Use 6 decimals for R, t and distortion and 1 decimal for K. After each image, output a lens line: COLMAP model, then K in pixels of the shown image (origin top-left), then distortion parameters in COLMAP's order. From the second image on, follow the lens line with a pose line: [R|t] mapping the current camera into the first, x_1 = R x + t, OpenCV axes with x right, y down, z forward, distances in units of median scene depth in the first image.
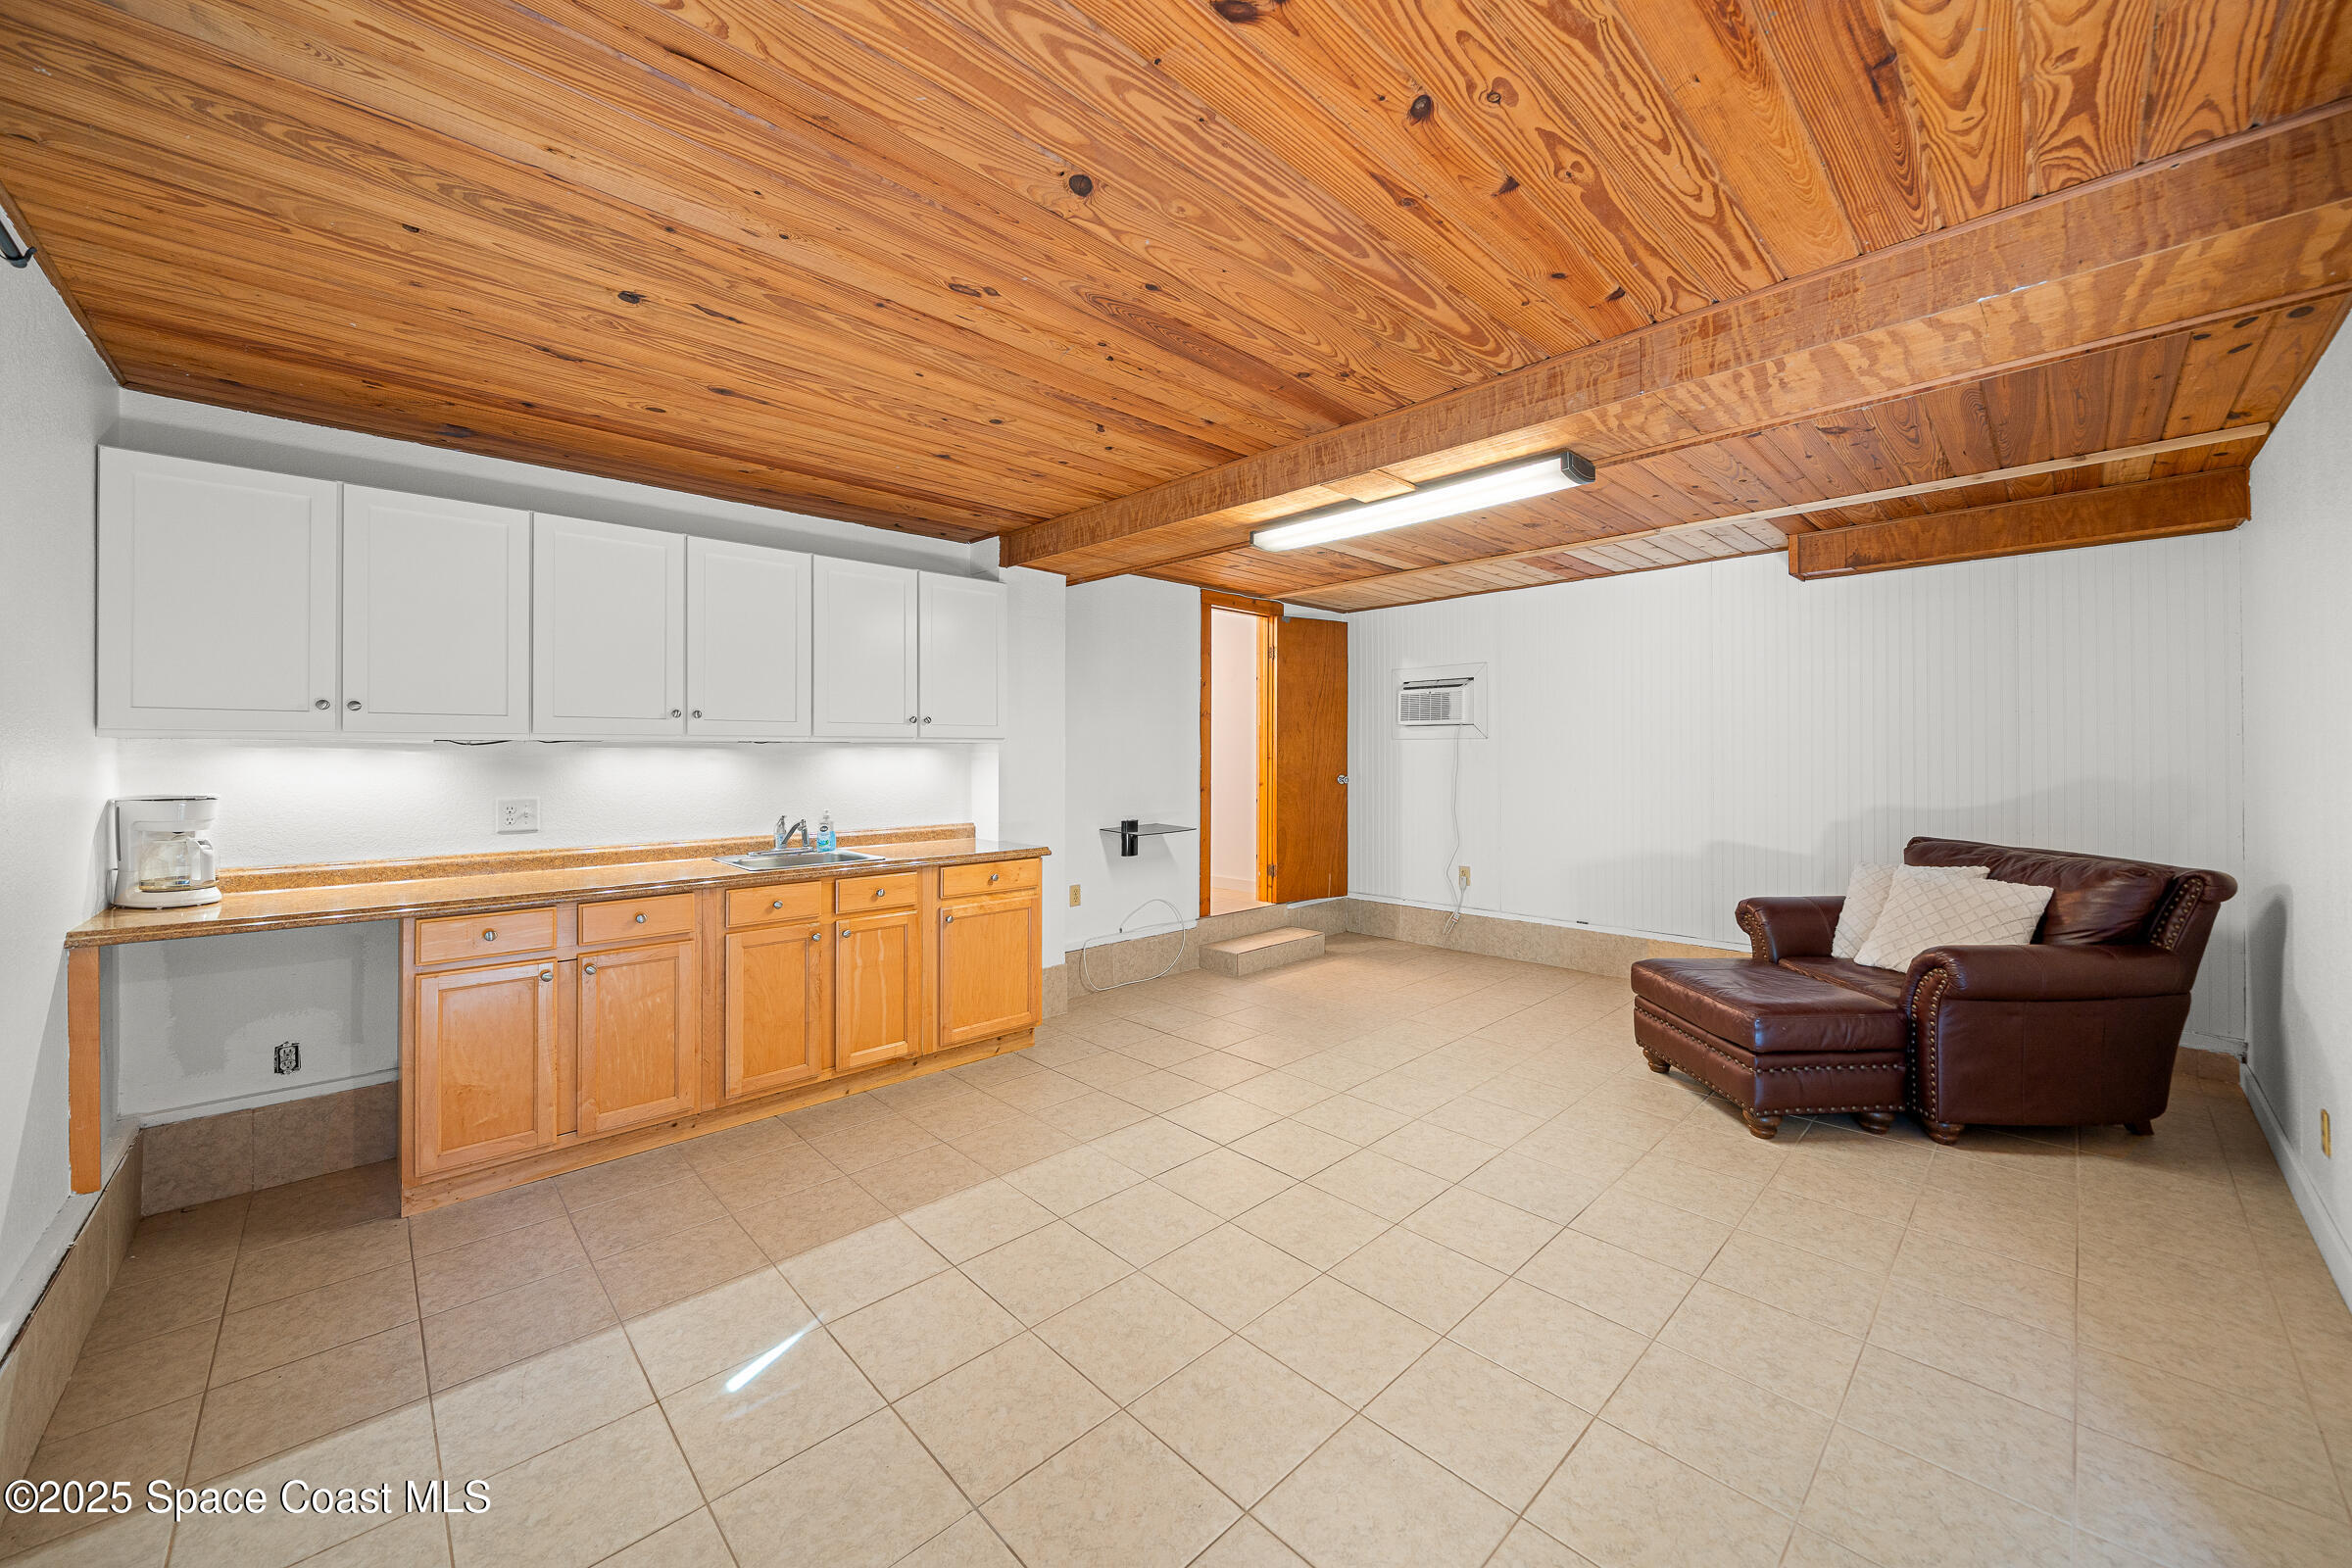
lens RADIAL K [[844.1, 0, 1175.1], [0, 844.1, 771.4], [0, 0, 1]] dist [-0.001686, 0.000115]
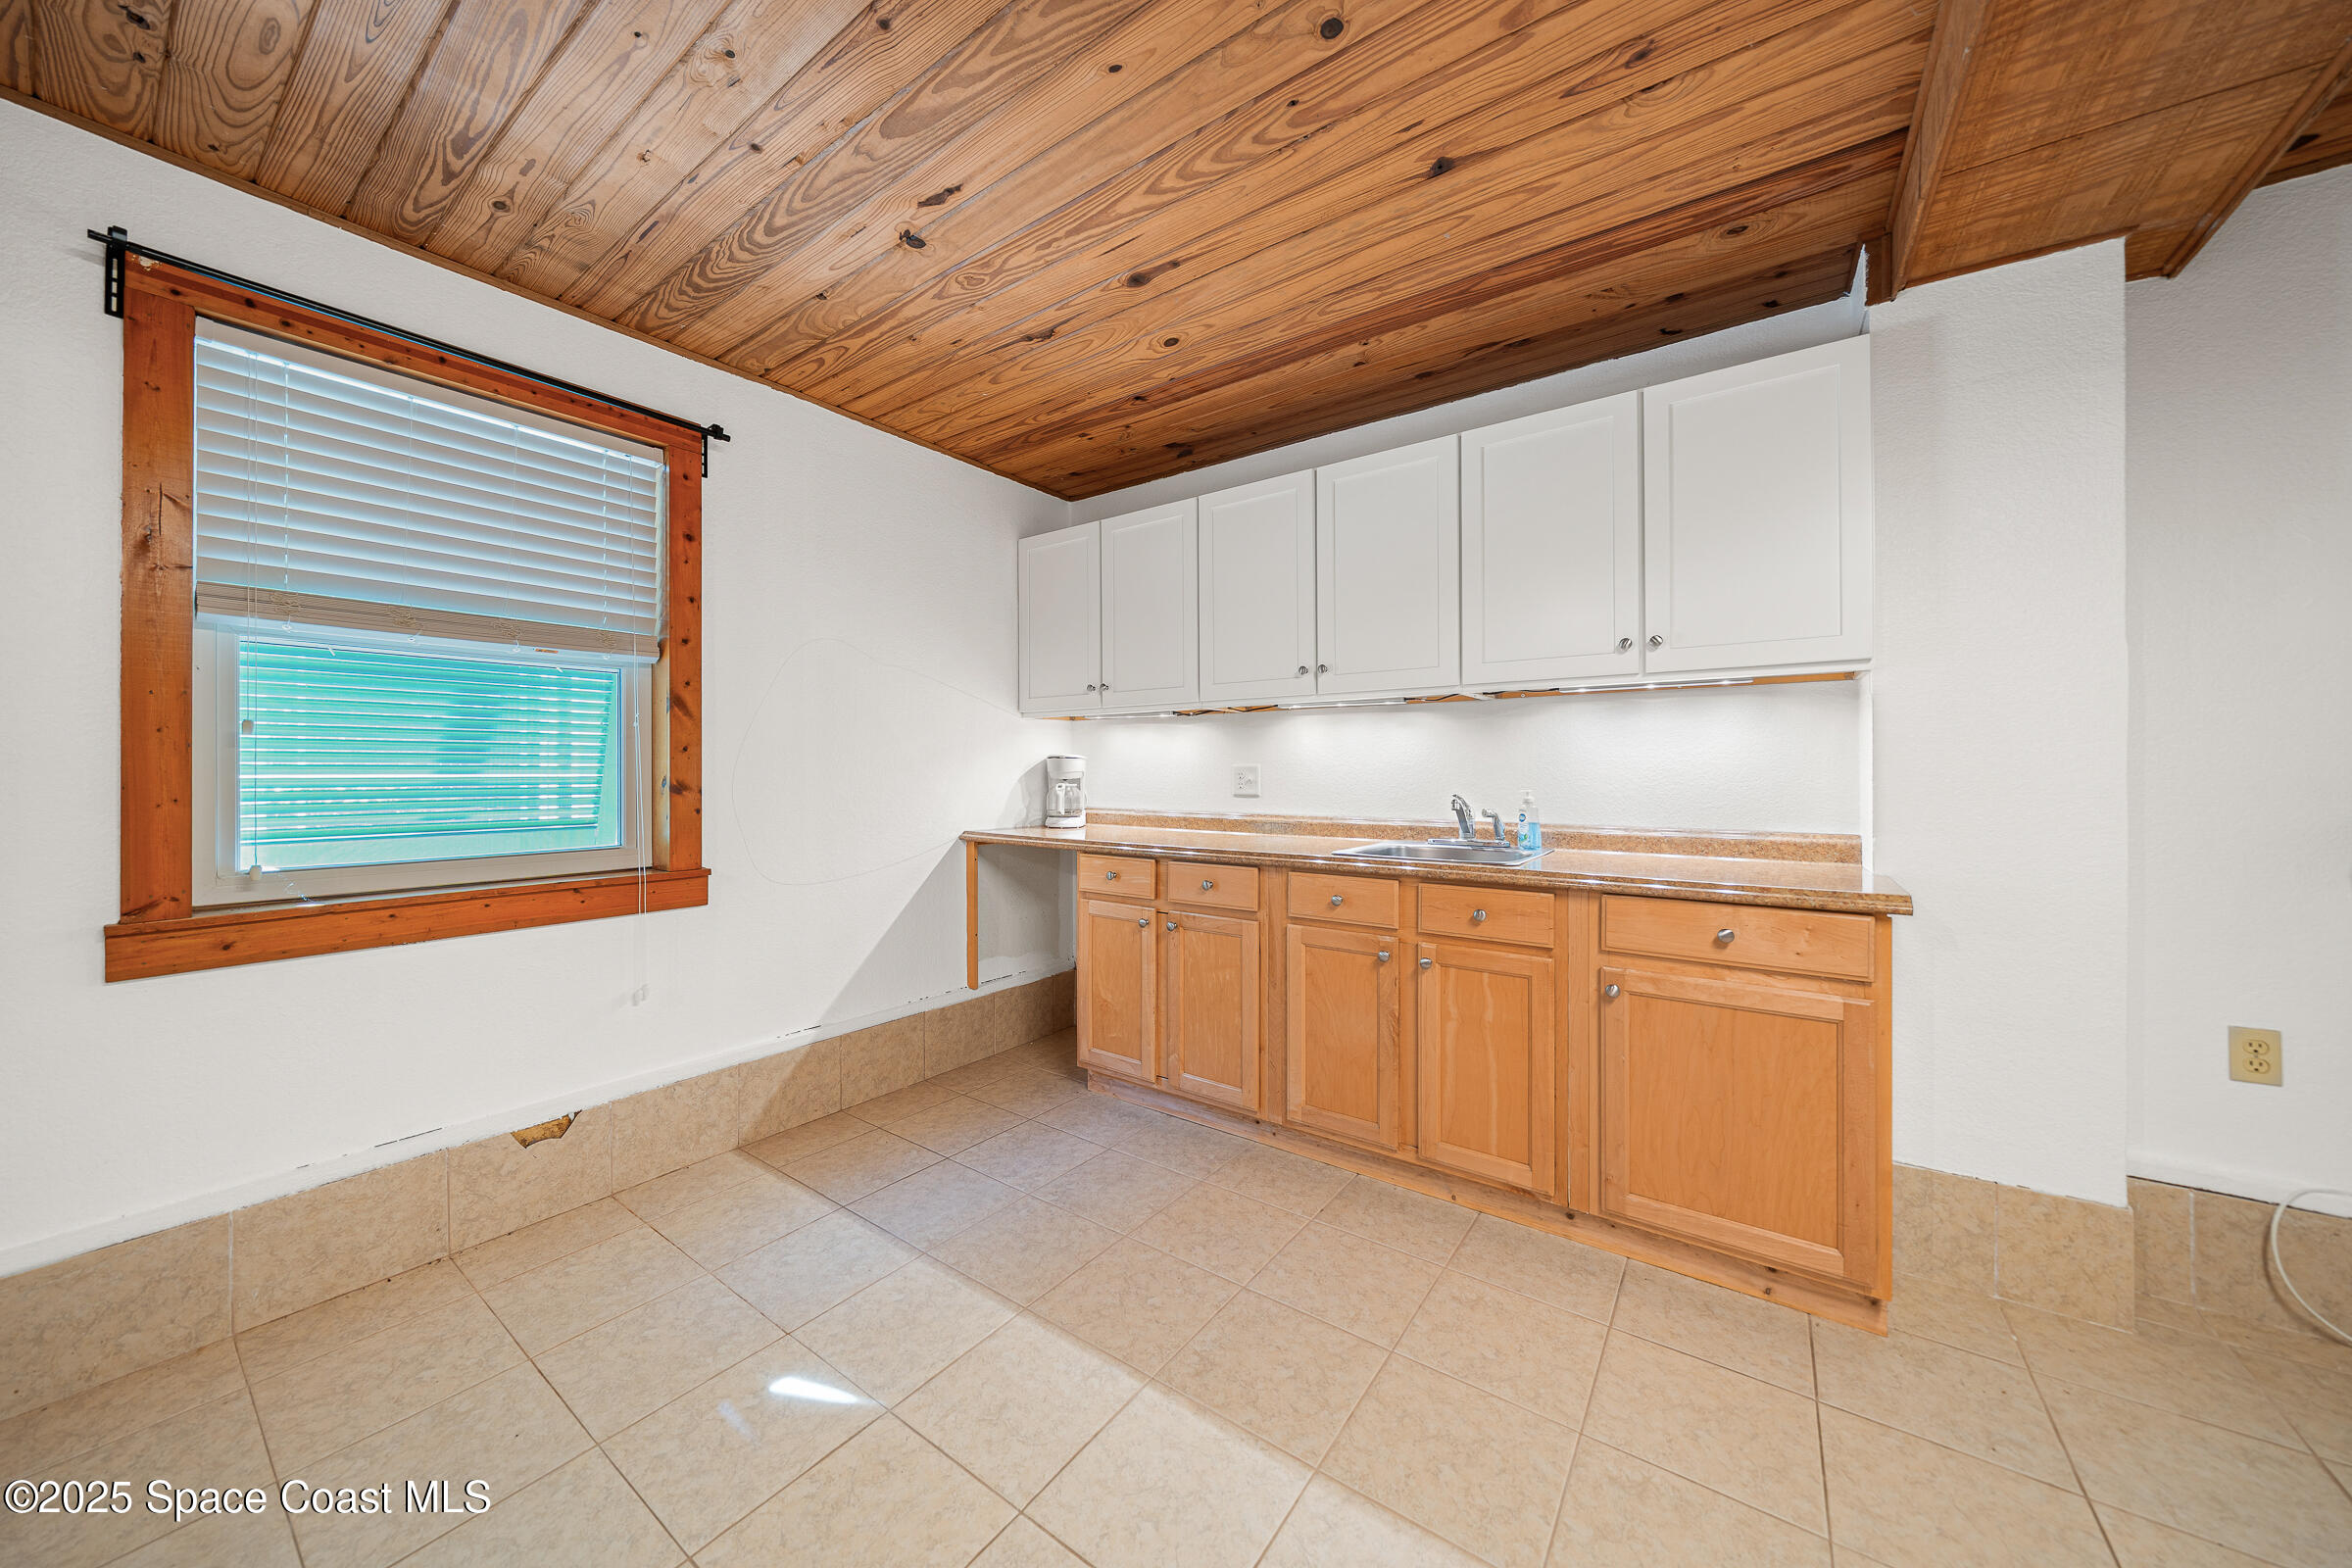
lens RADIAL K [[802.4, 0, 1180.2], [0, 802.4, 774.8], [0, 0, 1]] dist [-0.009101, -0.000107]
pose [[0.191304, 0.008495, -0.981494, 0.230543], [-0.017918, 0.999826, 0.005161, 0.042268], [0.981367, 0.016599, 0.191423, 0.736584]]
